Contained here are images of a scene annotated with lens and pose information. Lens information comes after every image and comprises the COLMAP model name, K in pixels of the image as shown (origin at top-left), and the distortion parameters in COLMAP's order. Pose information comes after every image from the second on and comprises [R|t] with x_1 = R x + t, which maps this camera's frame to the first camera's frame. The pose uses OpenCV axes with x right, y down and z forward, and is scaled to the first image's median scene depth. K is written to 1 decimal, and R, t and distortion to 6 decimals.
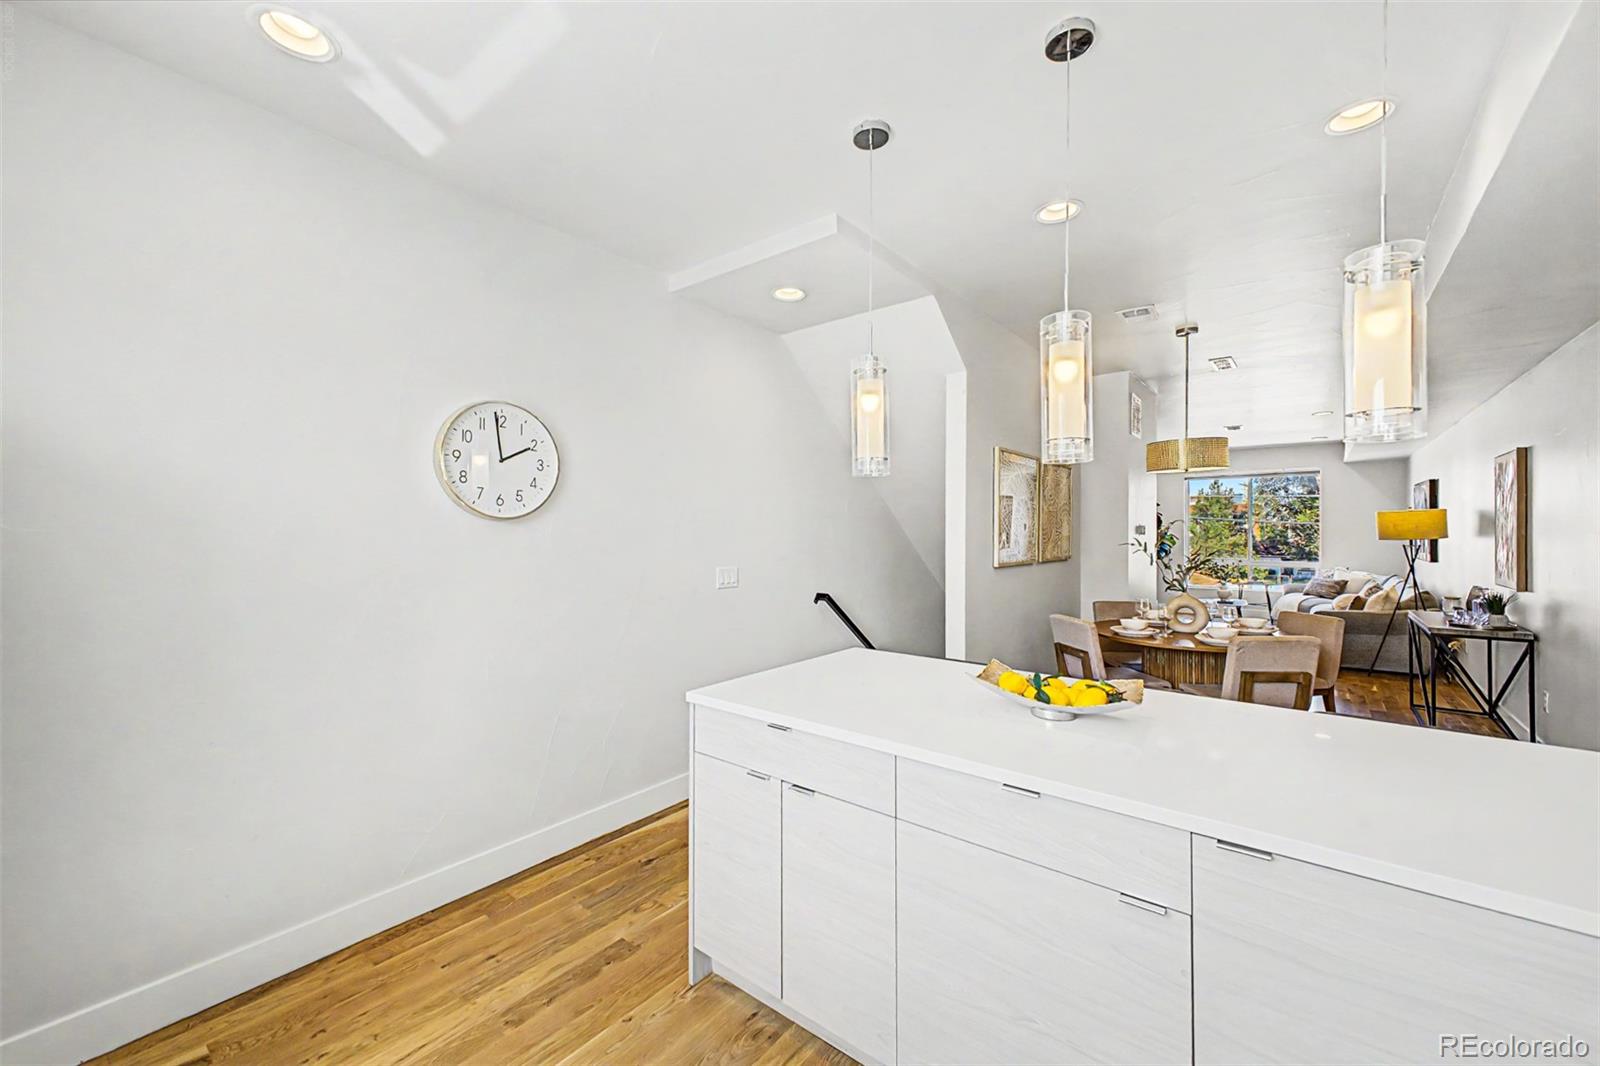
lens RADIAL K [[638.7, 0, 783.1], [0, 638.7, 535.4], [0, 0, 1]] dist [0.014496, -0.003893]
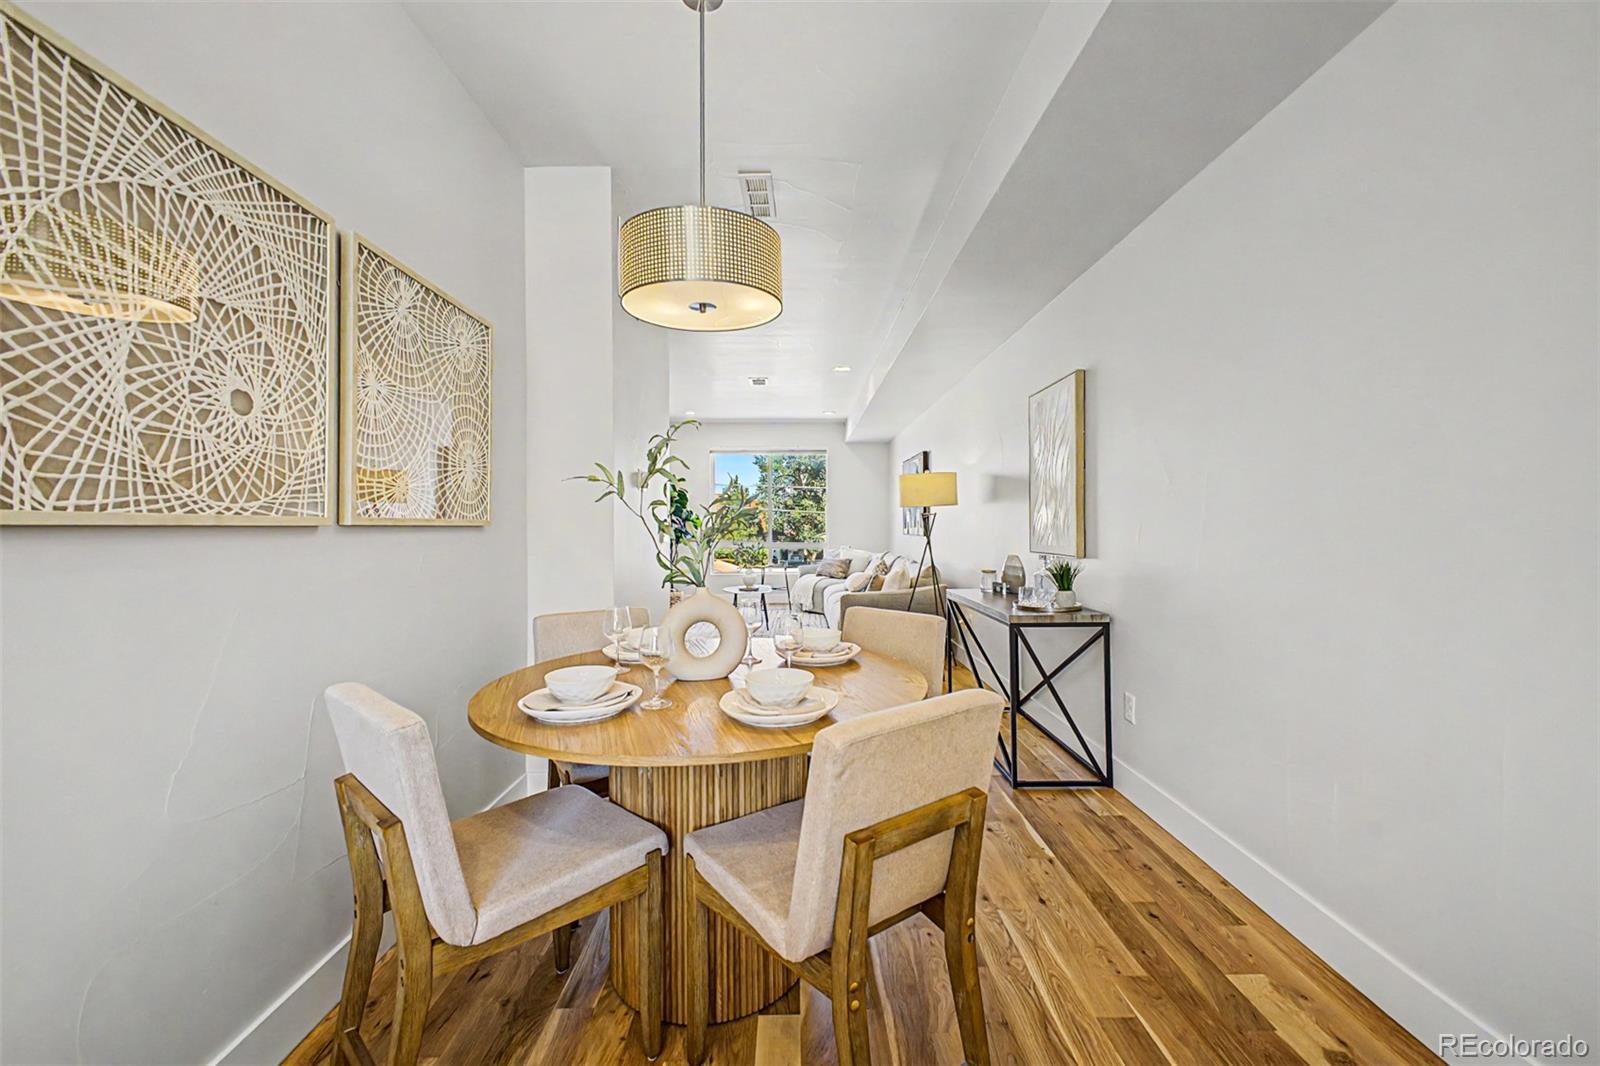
lens RADIAL K [[638.7, 0, 796.7], [0, 638.7, 528.6], [0, 0, 1]] dist [0.014496, -0.003893]
pose [[0.772225, -0.002254, 0.635345, 0.247593], [0.004642, 0.999987, -0.002095, 0.031472], [-0.635332, 0.004567, 0.772225, 0.385276]]
